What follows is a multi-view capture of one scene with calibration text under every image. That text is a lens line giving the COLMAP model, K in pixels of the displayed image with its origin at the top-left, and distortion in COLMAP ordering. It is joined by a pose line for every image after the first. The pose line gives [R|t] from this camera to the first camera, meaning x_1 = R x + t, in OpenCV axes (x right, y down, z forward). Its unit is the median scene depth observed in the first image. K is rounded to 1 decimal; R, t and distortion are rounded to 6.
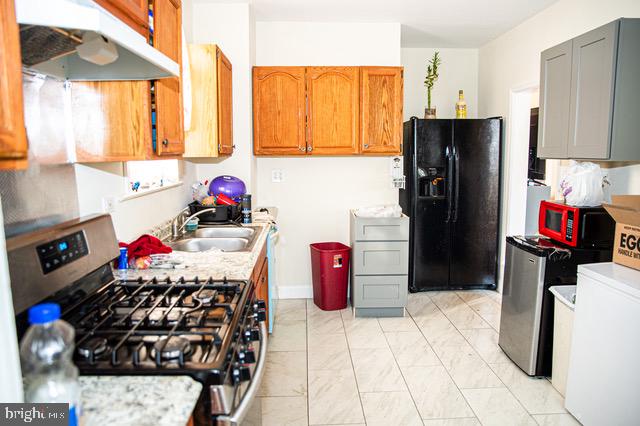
lens RADIAL K [[452.6, 0, 318.0], [0, 452.6, 213.8], [0, 0, 1]] dist [-0.141722, 0.094017]
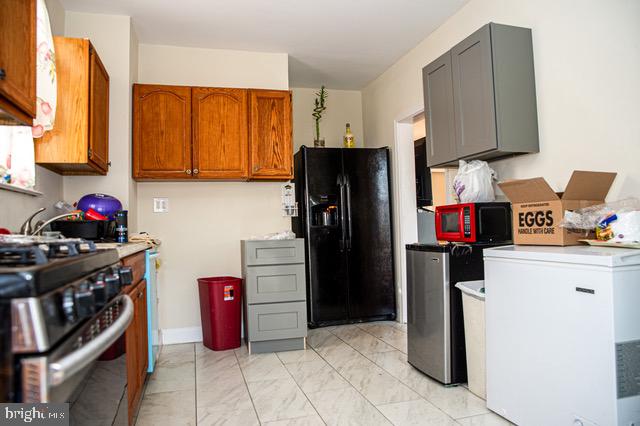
lens RADIAL K [[442.0, 0, 322.3], [0, 442.0, 213.9], [0, 0, 1]] dist [-0.139615, 0.109021]
pose [[0.966942, -0.013758, 0.254623, 0.003924], [0.057443, 0.984630, -0.164939, 0.109541], [-0.248440, 0.174113, 0.952870, 0.093552]]
